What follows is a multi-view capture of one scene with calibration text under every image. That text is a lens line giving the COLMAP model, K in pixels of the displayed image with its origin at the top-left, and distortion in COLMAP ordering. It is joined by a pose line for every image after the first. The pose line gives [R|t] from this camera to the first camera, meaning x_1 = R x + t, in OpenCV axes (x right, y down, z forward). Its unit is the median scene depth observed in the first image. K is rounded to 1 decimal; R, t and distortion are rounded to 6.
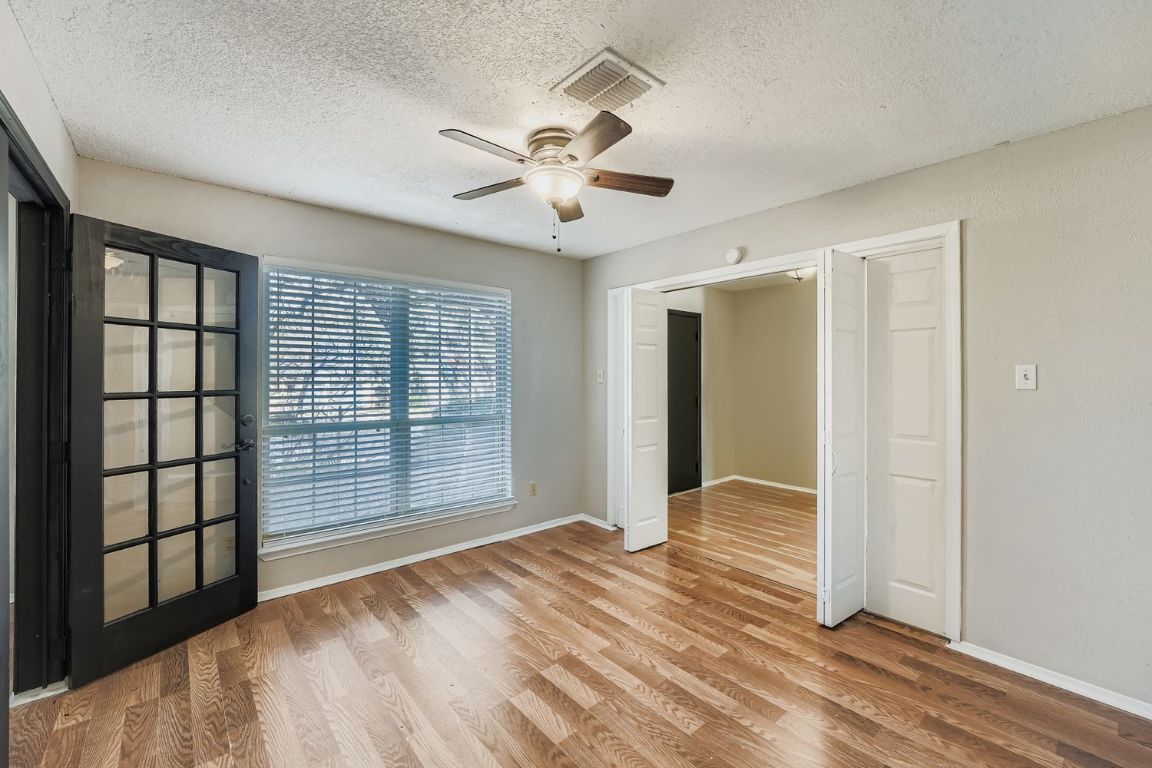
lens RADIAL K [[473.8, 0, 580.4], [0, 473.8, 379.3], [0, 0, 1]] dist [-0.009532, 0.000230]
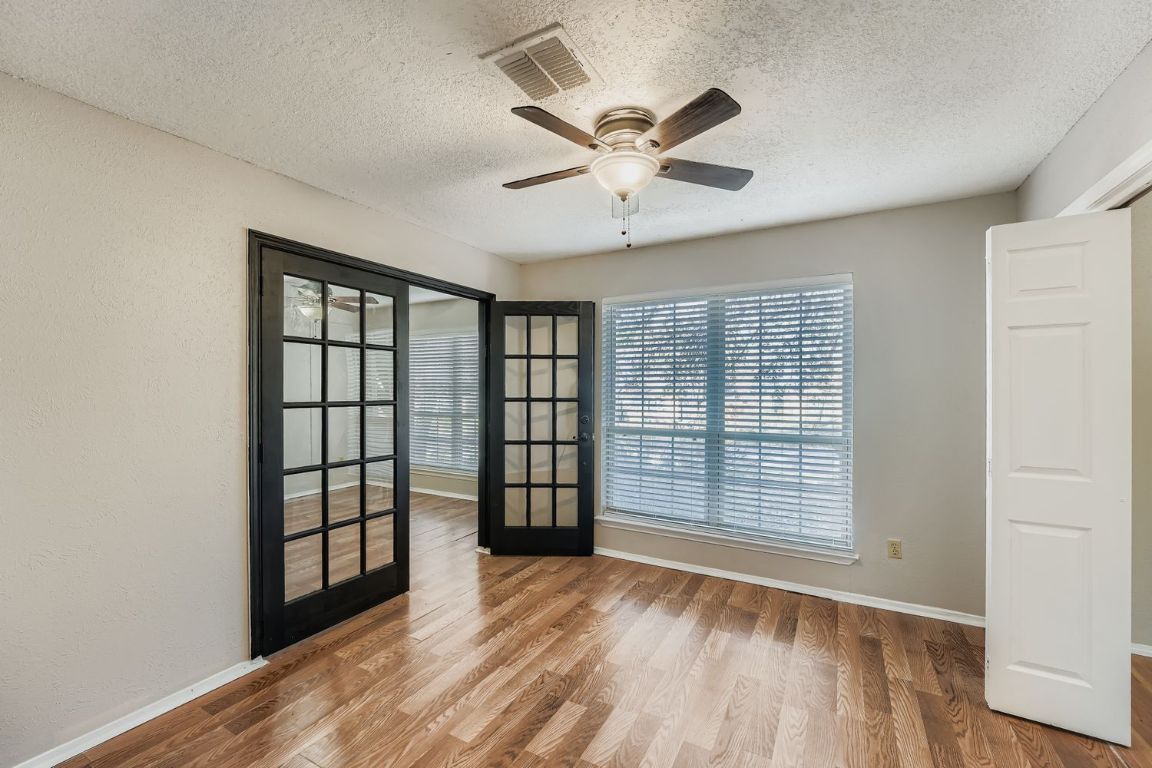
lens RADIAL K [[487.7, 0, 595.2], [0, 487.7, 392.4], [0, 0, 1]] dist [-0.002566, -0.000035]
pose [[0.349069, 0.007208, -0.937069, 0.587311], [-0.006820, 0.999963, 0.005151, -0.001924], [0.937072, 0.004593, 0.349106, 0.462629]]
